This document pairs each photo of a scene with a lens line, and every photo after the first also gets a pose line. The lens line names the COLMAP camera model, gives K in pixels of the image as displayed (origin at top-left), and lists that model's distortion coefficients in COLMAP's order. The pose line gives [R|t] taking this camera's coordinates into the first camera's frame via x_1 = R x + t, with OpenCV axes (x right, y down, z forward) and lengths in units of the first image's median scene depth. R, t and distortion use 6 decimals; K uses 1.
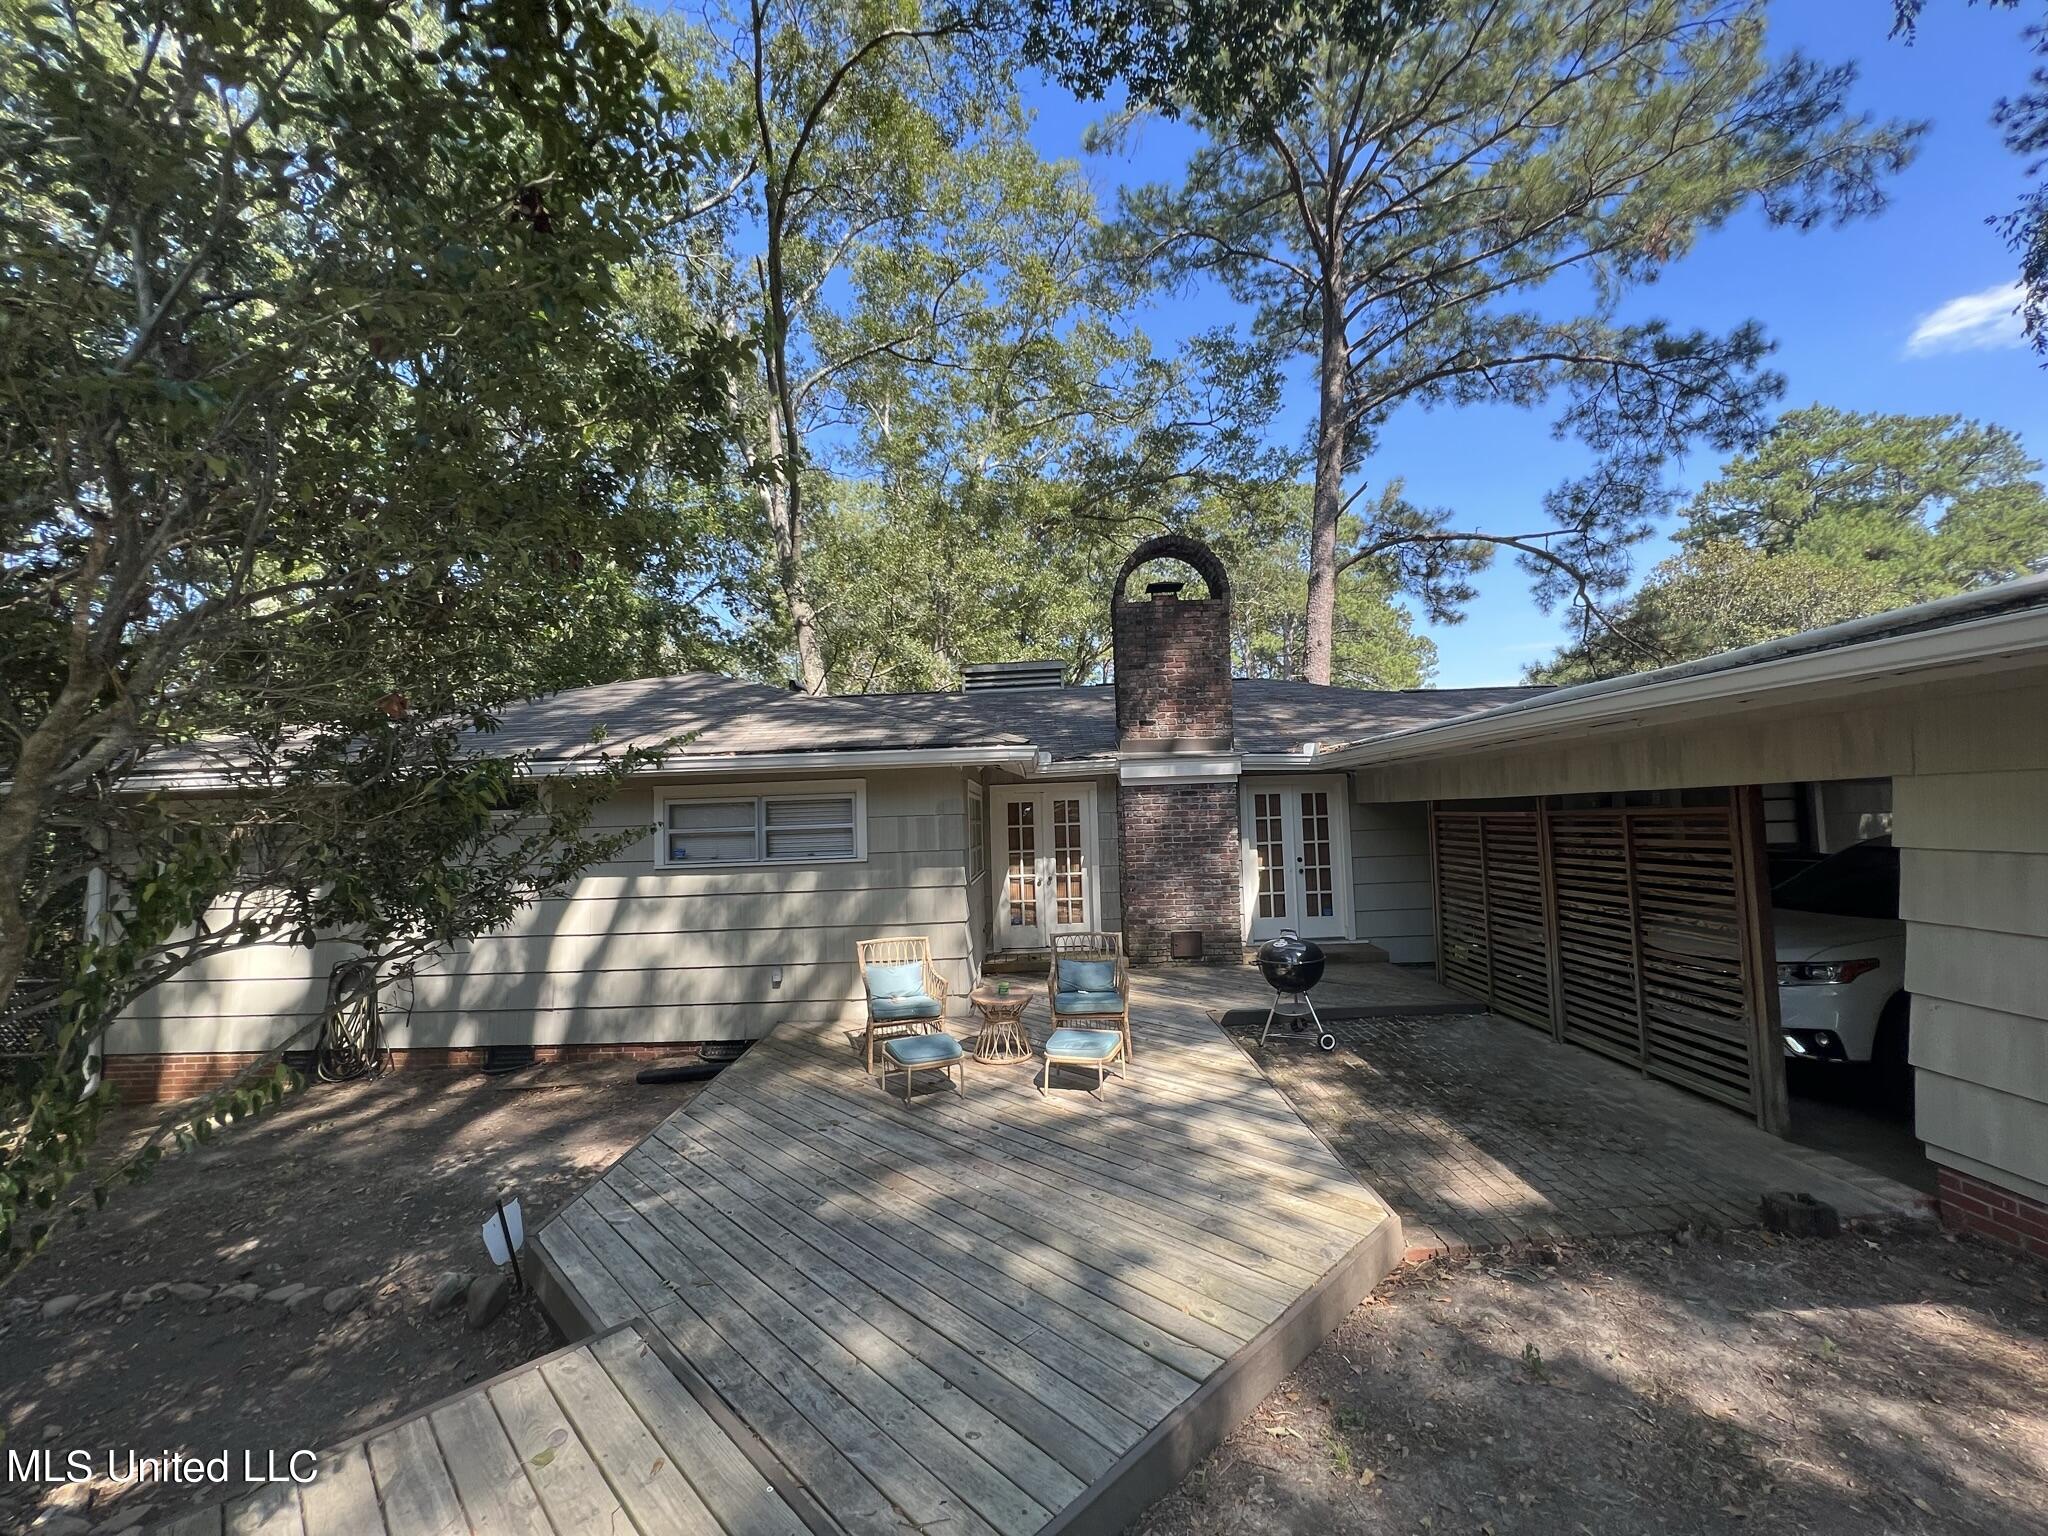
lens RADIAL K [[820.7, 0, 1024.0], [0, 820.7, 768.0], [0, 0, 1]] dist [-0.000611, 0.000136]
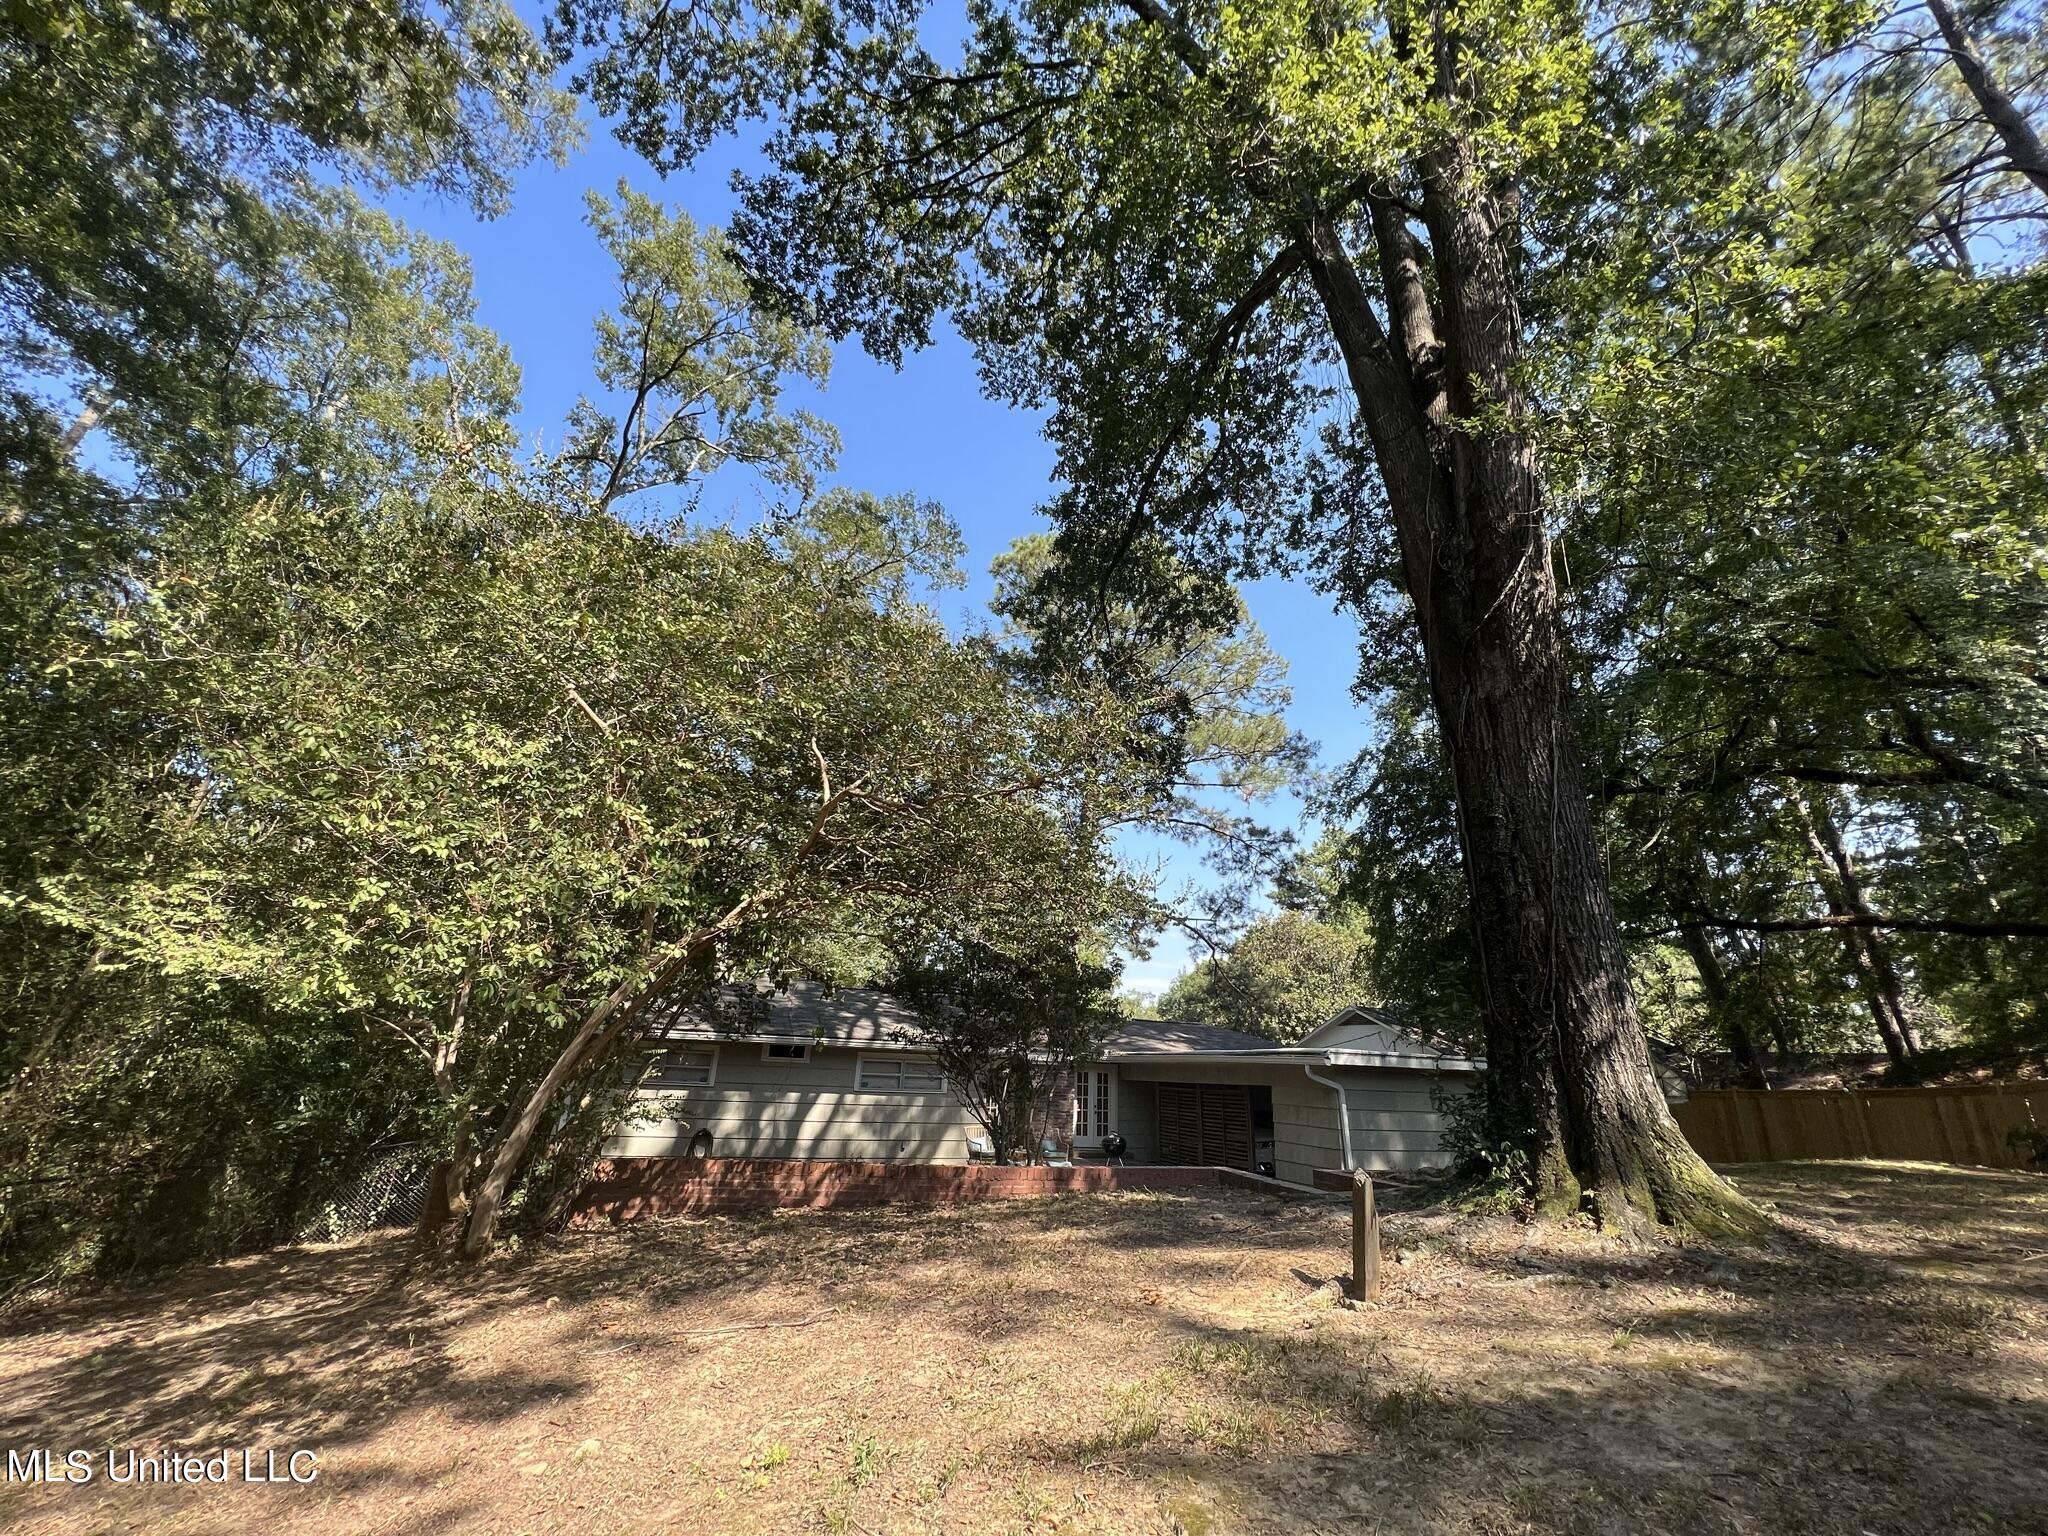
lens RADIAL K [[820.7, 0, 1024.0], [0, 820.7, 768.0], [0, 0, 1]] dist [-0.000611, 0.000136]
pose [[0.923972, 0.193782, 0.329734, -0.693470], [-0.090275, 0.948280, -0.304329, -0.054133], [-0.371653, 0.251425, 0.893678, -1.028718]]
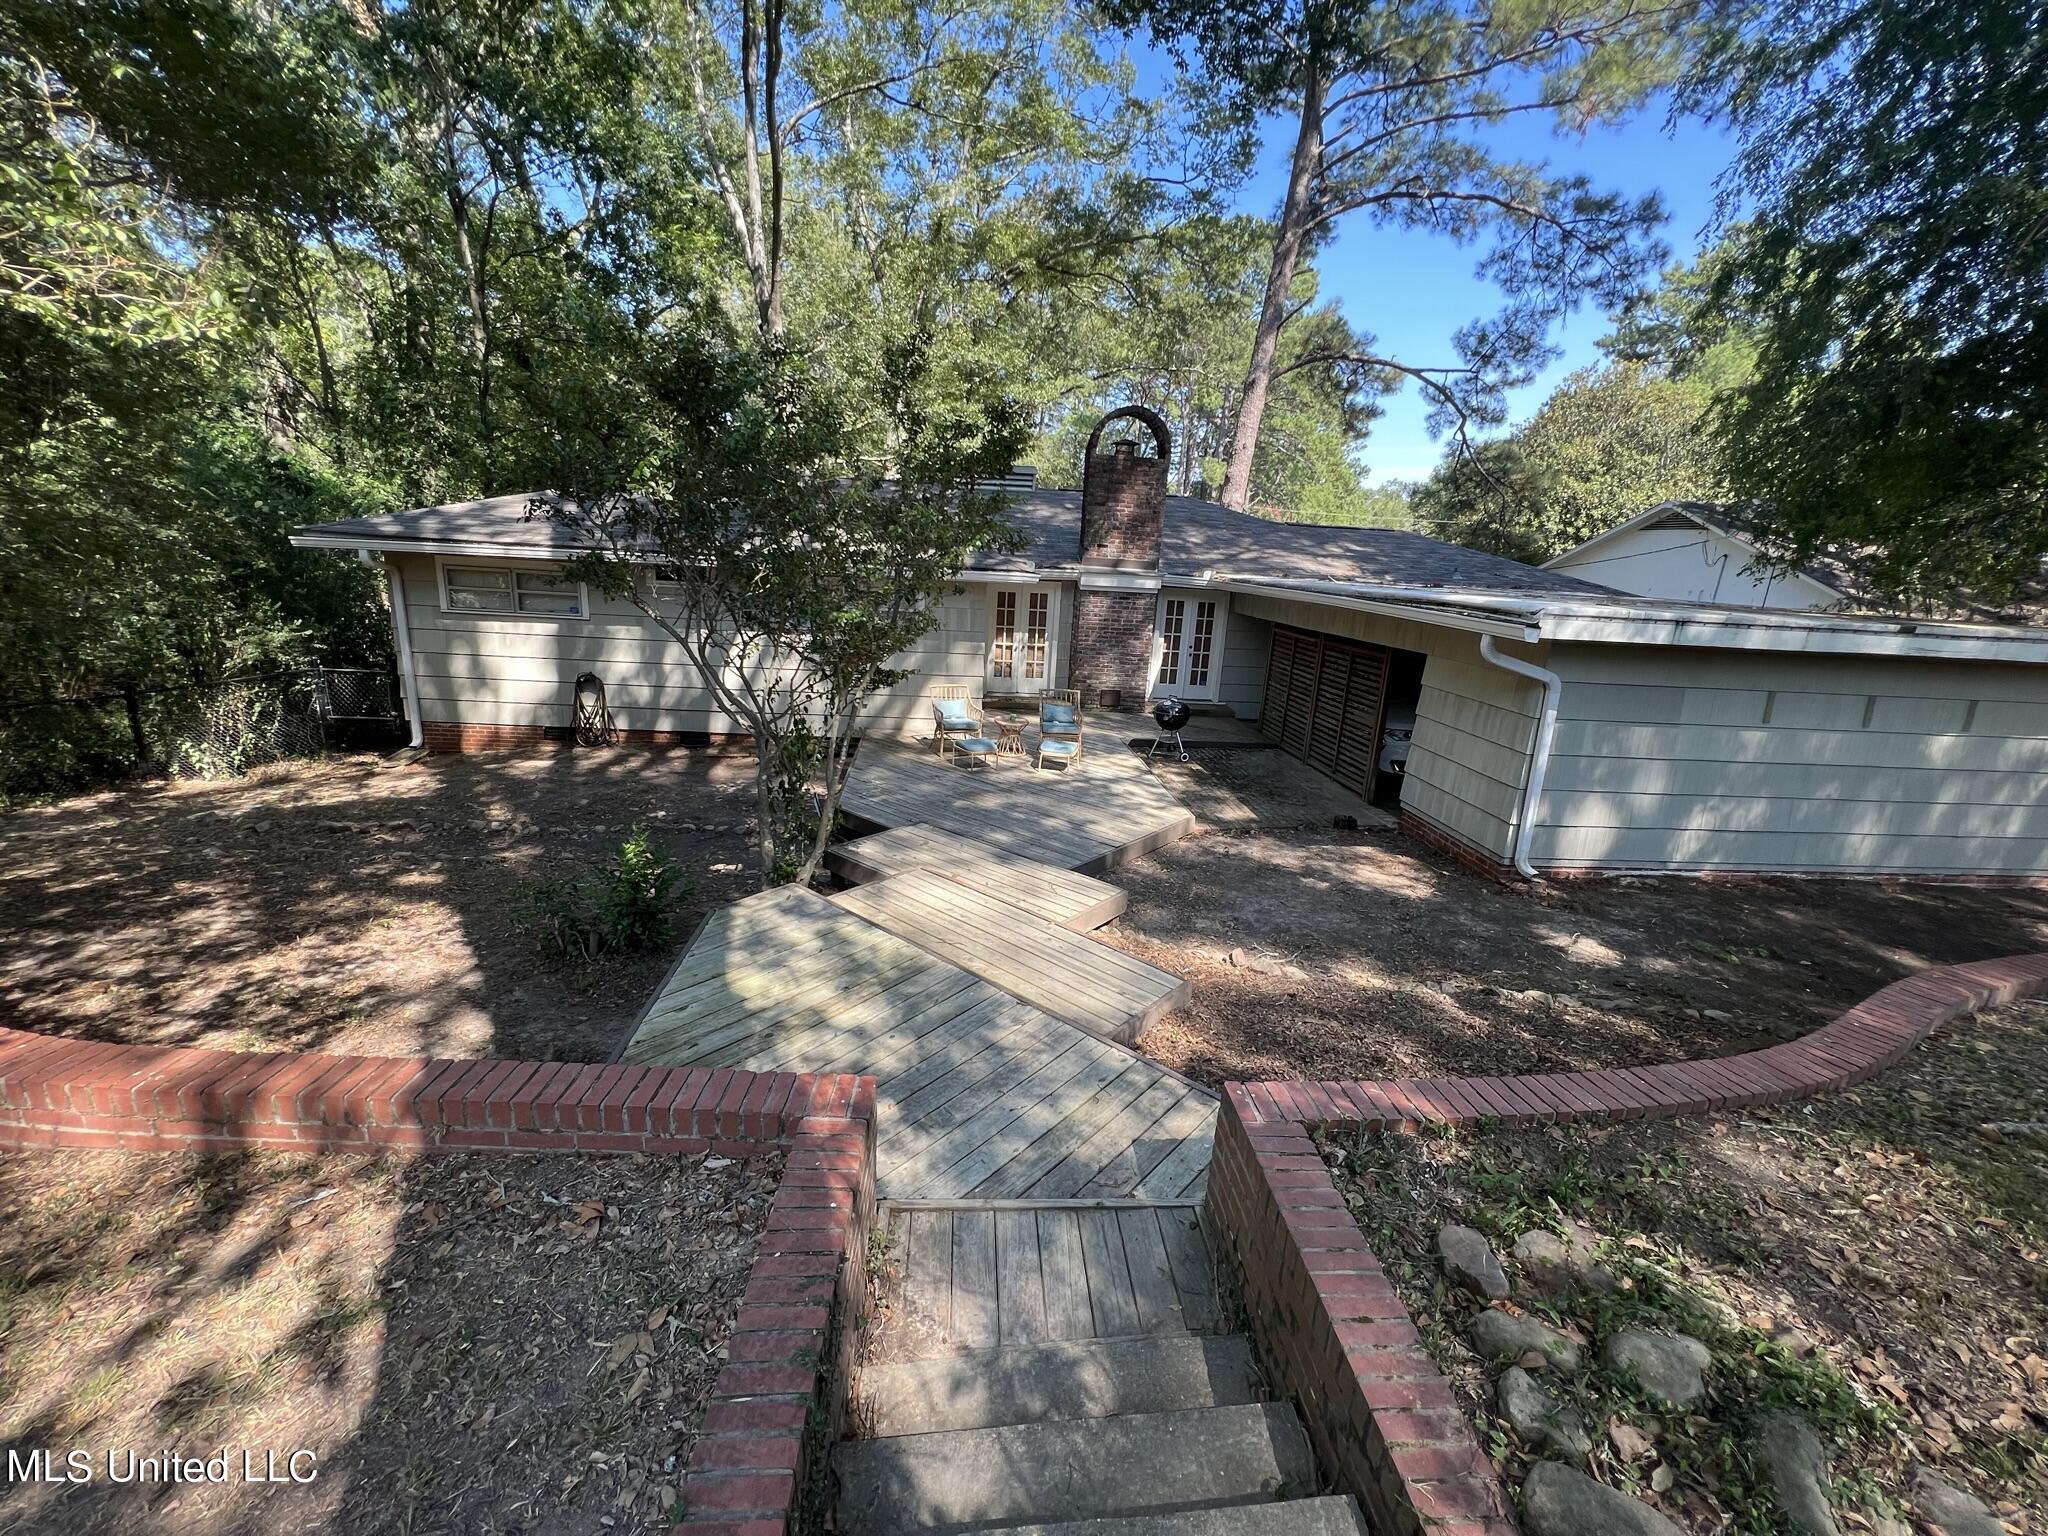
lens RADIAL K [[827.9, 0, 1024.0], [0, 827.9, 768.0], [0, 0, 1]] dist [-0.000145, 0.000108]
pose [[0.991081, 0.057671, 0.120138, -0.131949], [-0.092185, 0.947702, 0.305552, -0.111933], [-0.096233, -0.313902, 0.944566, -0.460319]]
